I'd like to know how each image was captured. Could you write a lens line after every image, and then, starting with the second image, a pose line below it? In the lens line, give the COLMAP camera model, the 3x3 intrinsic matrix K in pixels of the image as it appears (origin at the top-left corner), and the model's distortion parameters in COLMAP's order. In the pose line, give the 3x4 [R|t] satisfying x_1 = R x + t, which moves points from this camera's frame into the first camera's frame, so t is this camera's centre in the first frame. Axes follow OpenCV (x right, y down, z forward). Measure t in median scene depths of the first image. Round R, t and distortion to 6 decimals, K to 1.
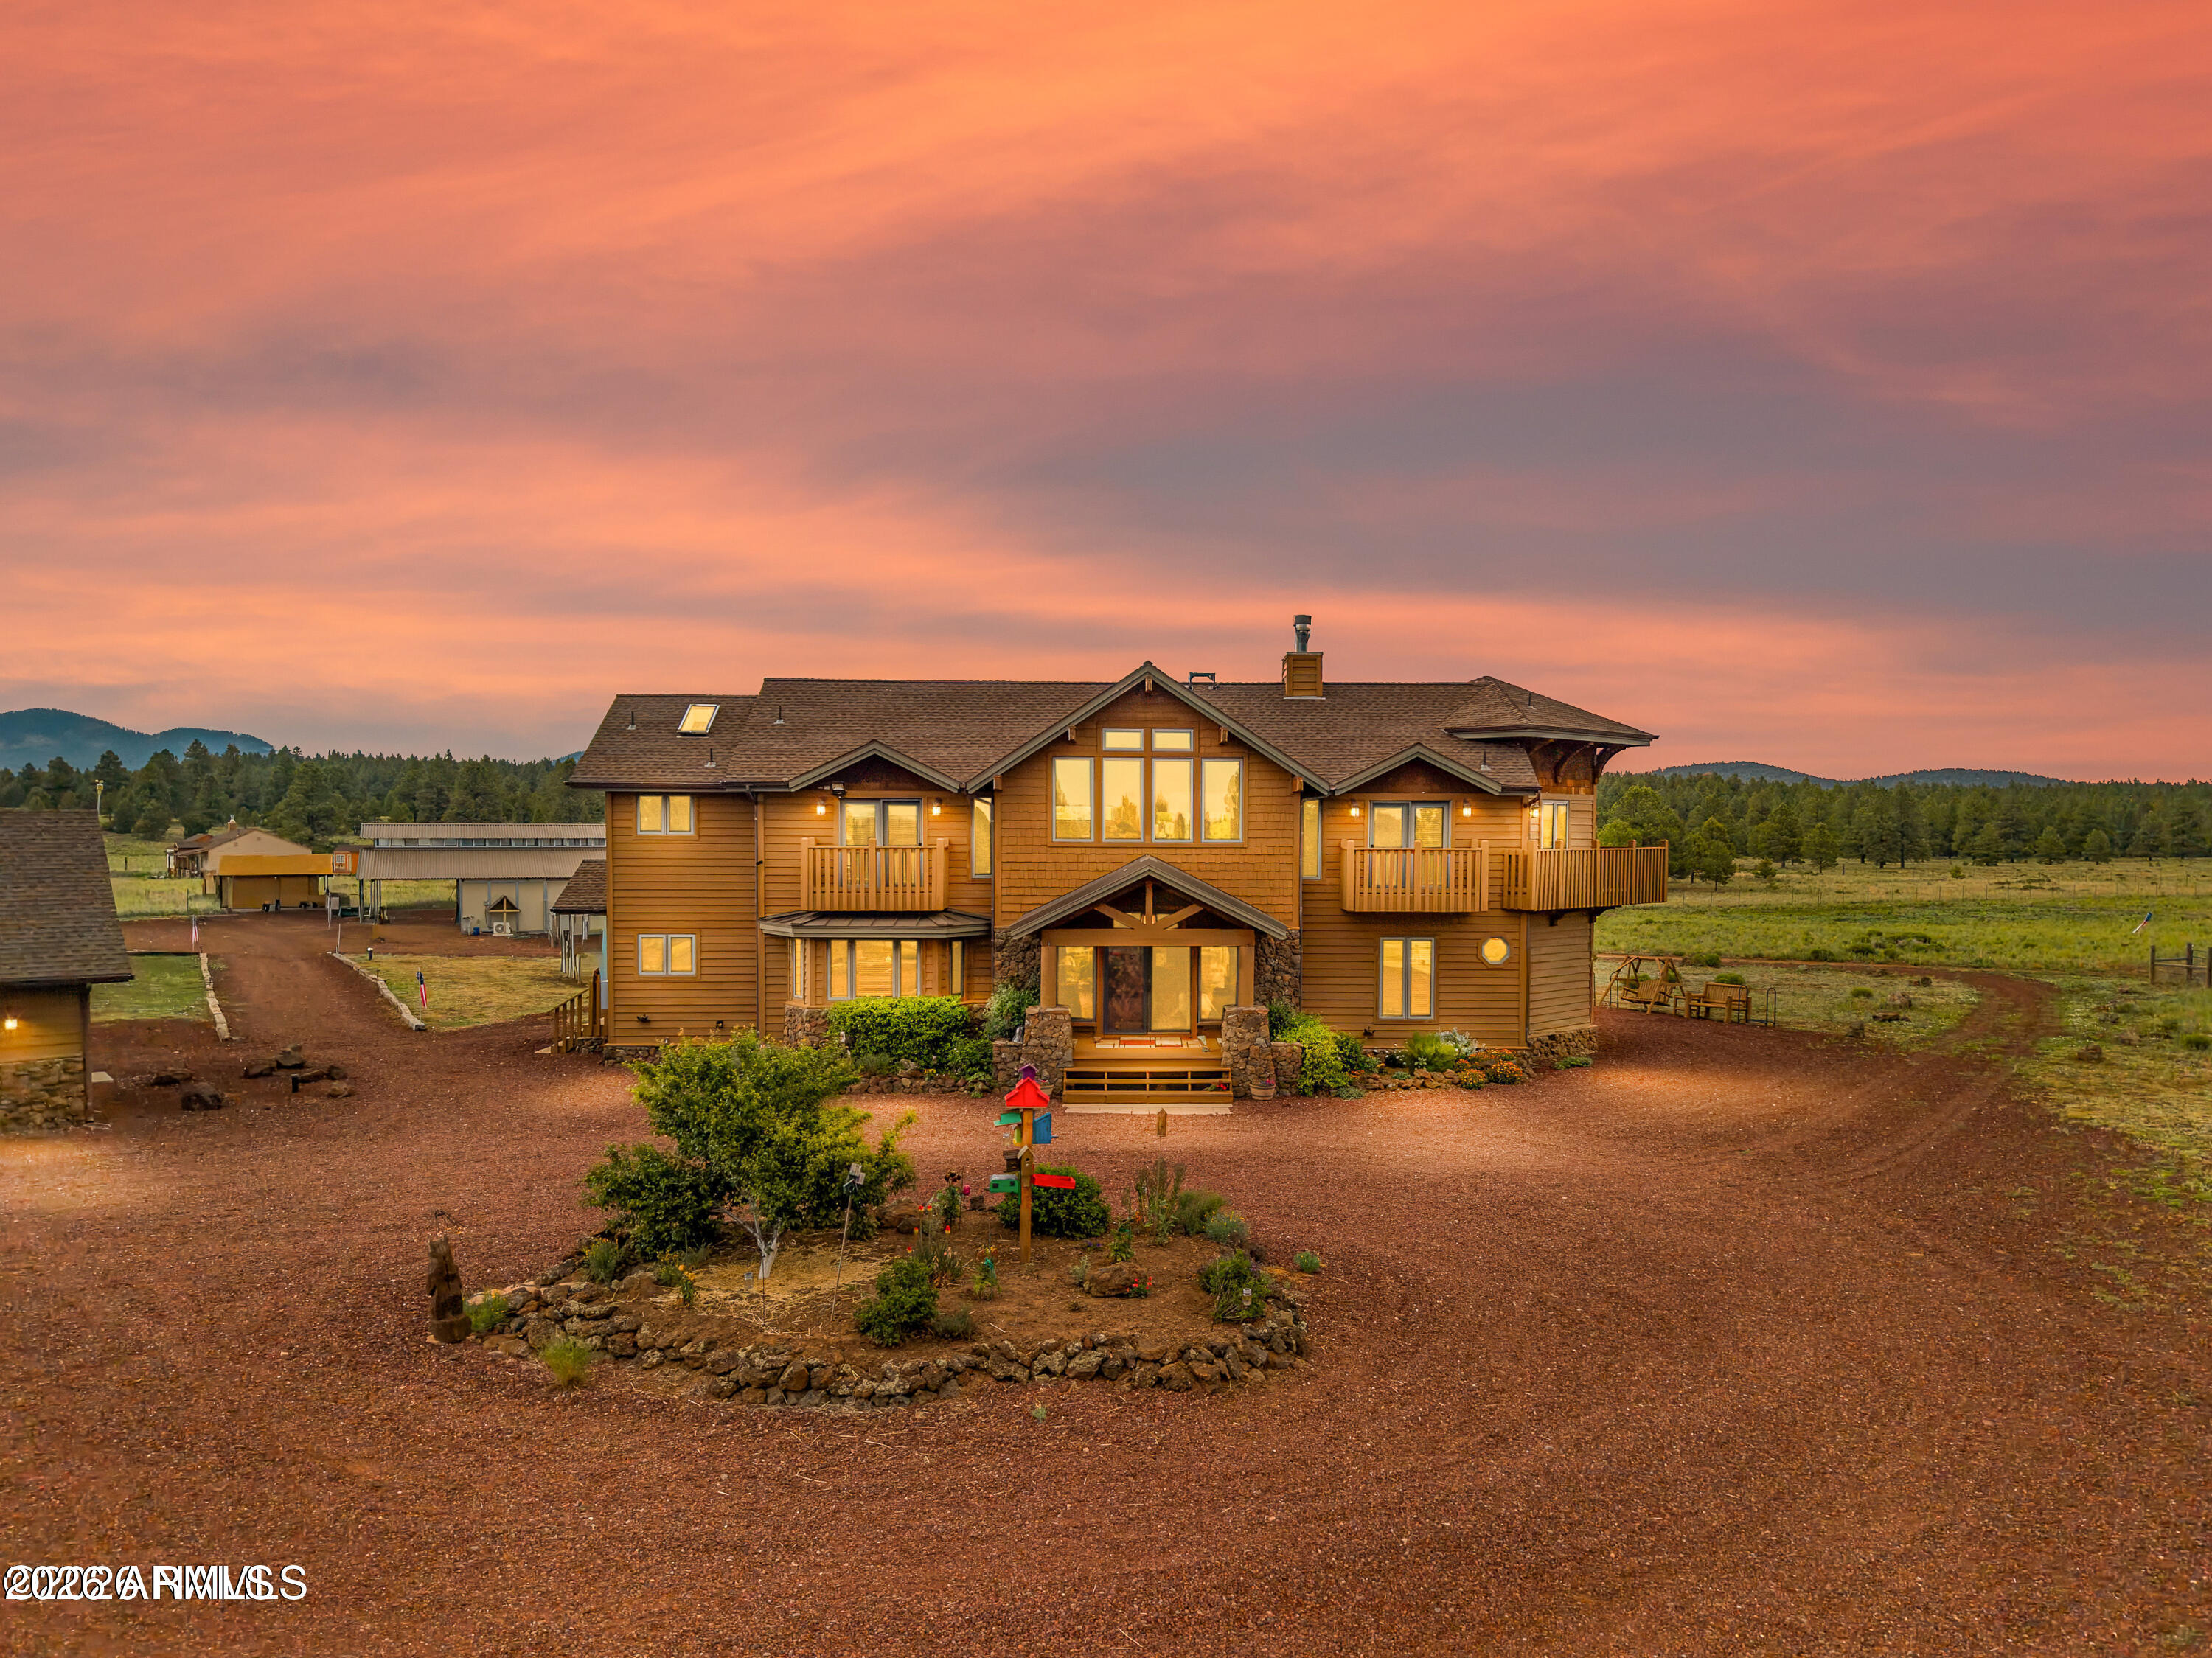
lens RADIAL K [[1576.3, 0, 1105.1], [0, 1576.3, 833.2], [0, 0, 1]] dist [0.034780, -0.001800]
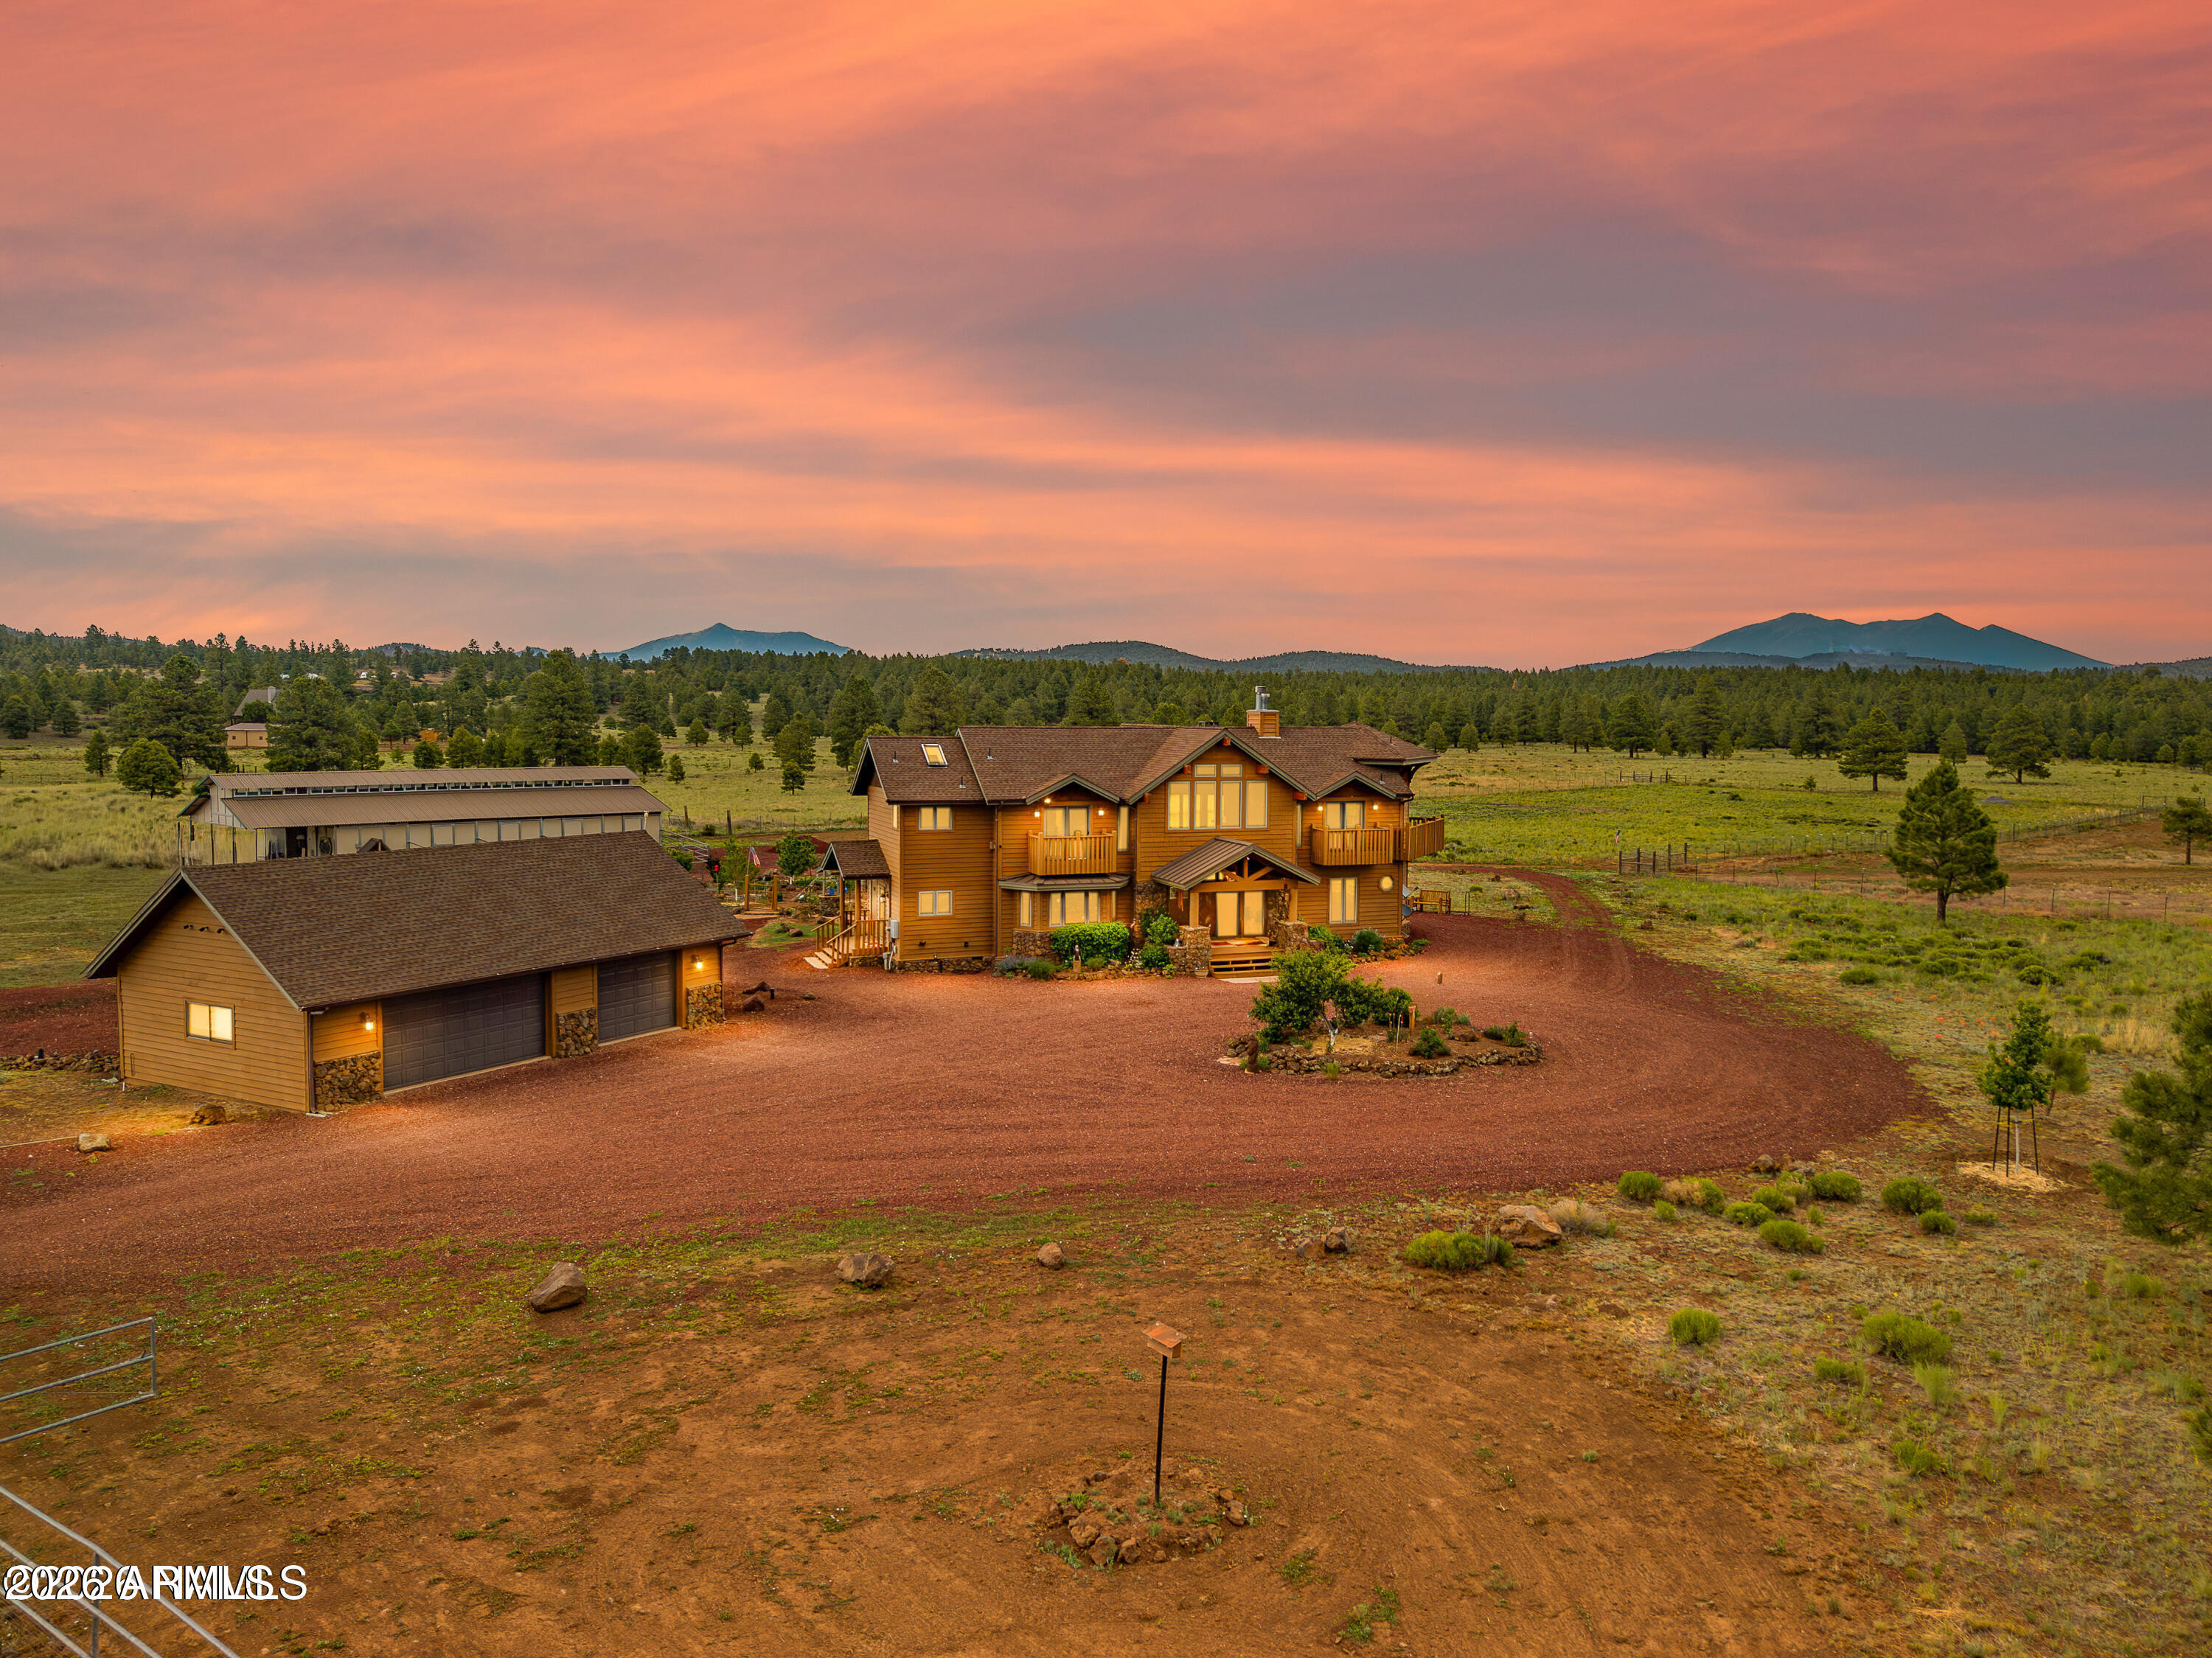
lens RADIAL K [[1513.2, 0, 1106.8], [0, 1513.2, 832.3], [0, 0, 1]] dist [0.022985, -0.009235]
pose [[0.950055, -0.023556, 0.311191, -0.604783], [0.002826, 0.997756, 0.066898, -0.102811], [-0.312069, -0.062677, 0.947990, -0.547069]]
